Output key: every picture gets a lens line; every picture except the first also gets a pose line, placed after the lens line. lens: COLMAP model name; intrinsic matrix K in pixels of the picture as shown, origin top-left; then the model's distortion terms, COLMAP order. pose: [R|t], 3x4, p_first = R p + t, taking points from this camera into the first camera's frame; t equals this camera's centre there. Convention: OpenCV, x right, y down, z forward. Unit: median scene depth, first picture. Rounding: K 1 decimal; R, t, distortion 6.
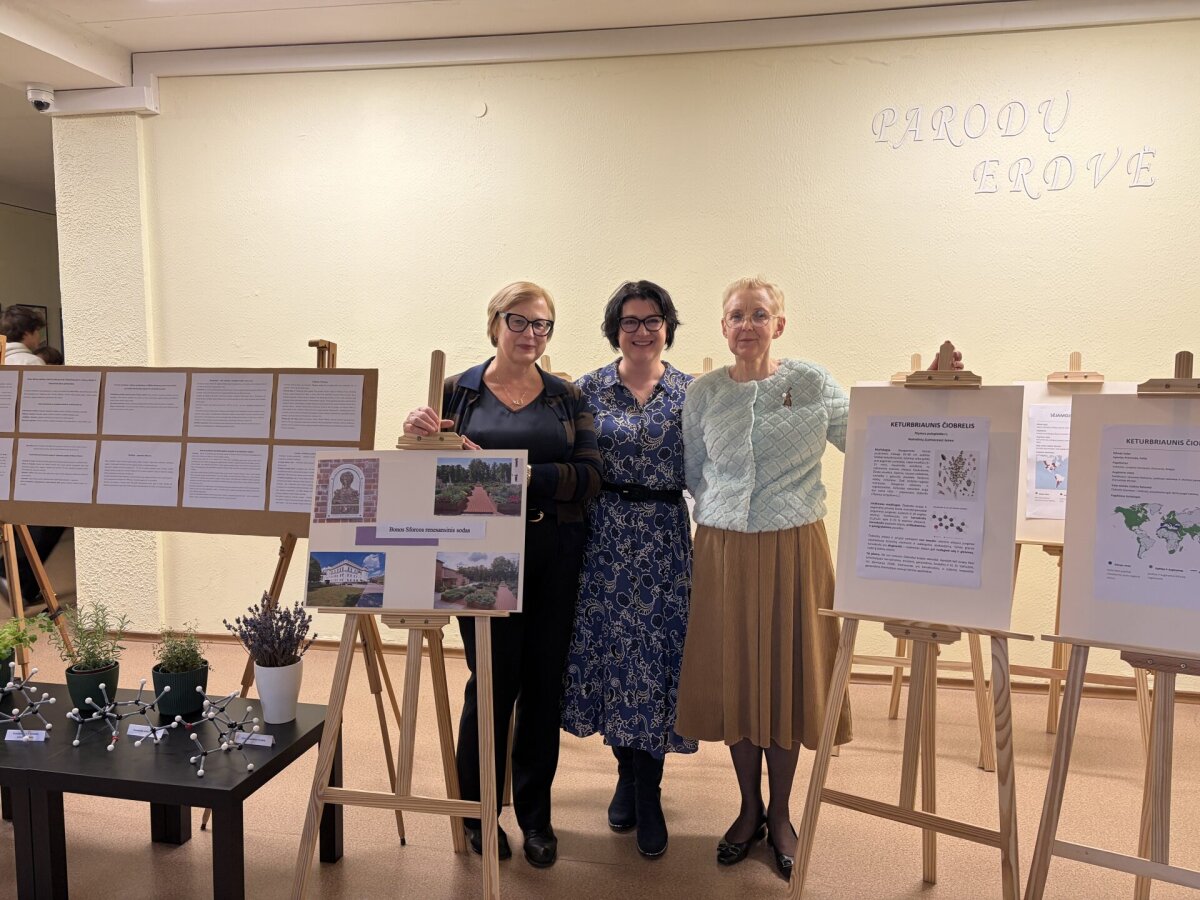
lens RADIAL K [[892.6, 0, 600.0], [0, 892.6, 450.0], [0, 0, 1]] dist [0.089570, -0.093113]
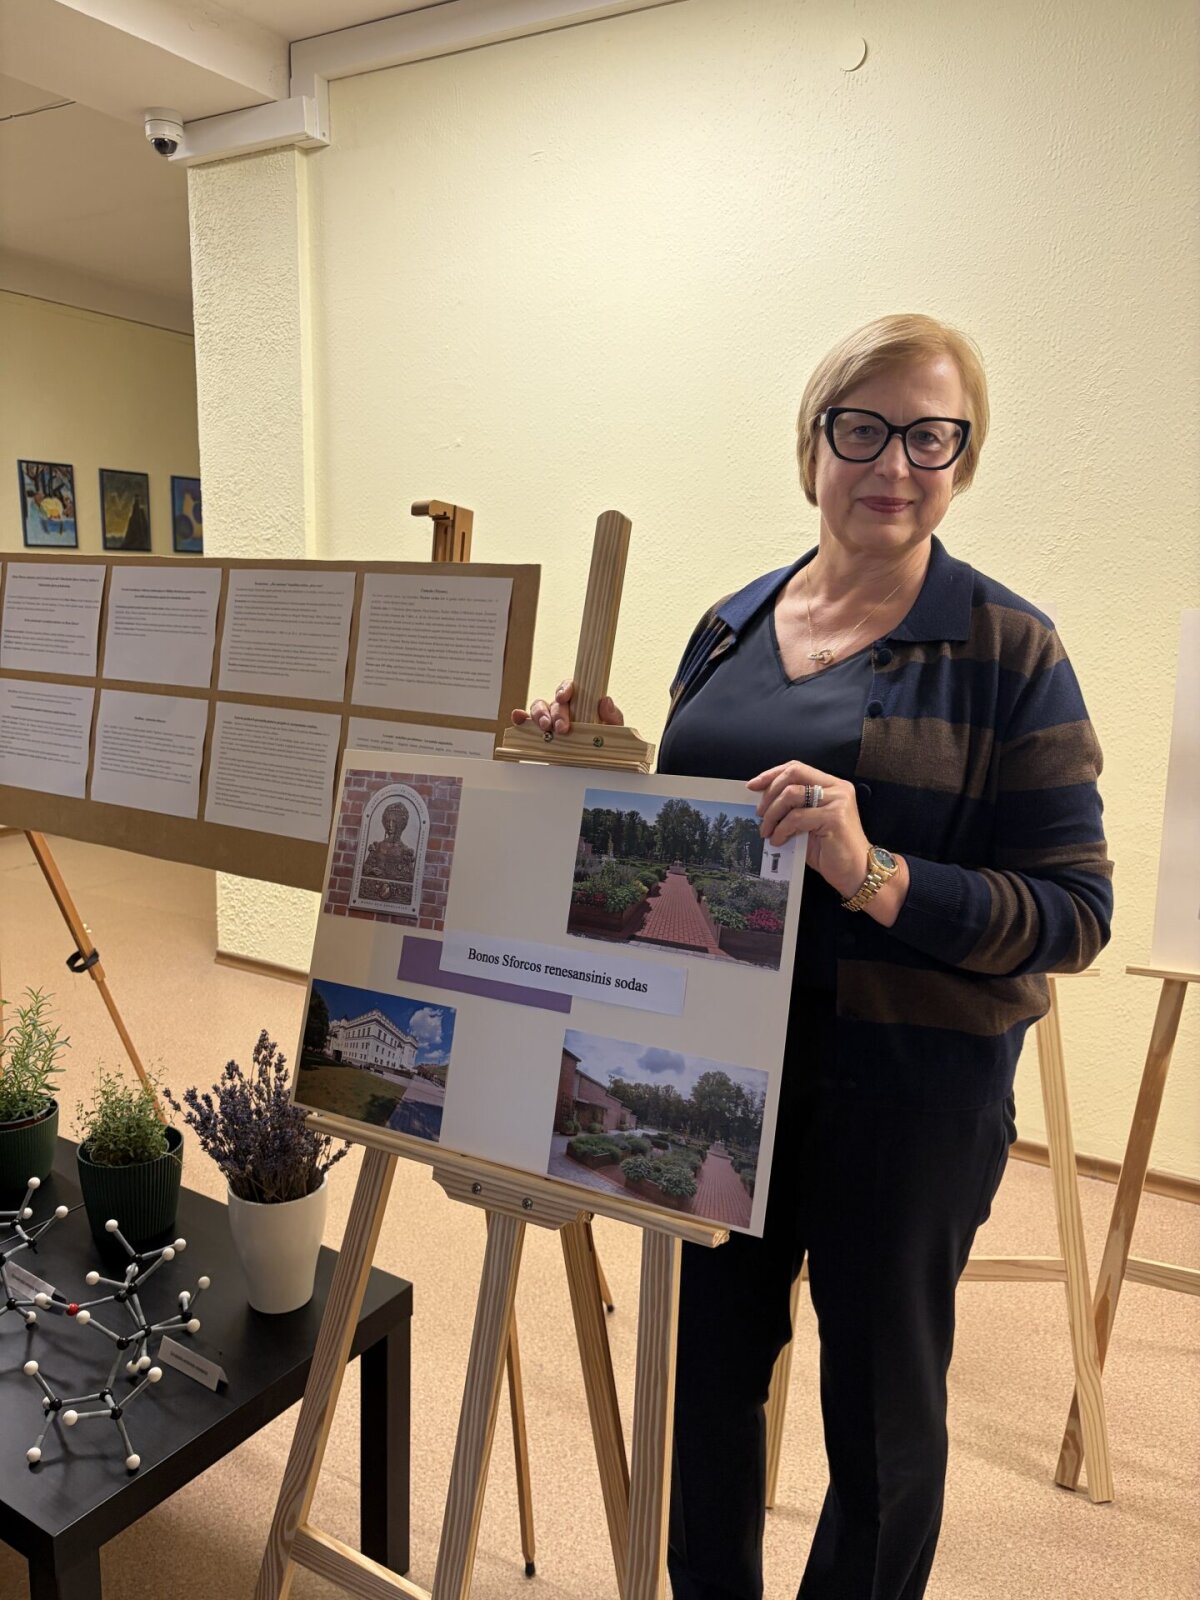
lens RADIAL K [[1190.2, 0, 600.0], [0, 1190.2, 800.0], [0, 0, 1]] dist [0.089570, -0.093113]
pose [[0.935790, 0.076991, -0.344049, 0.004882], [-0.044857, 0.993934, 0.100415, -0.038965], [0.349693, -0.078534, 0.933567, 0.509425]]
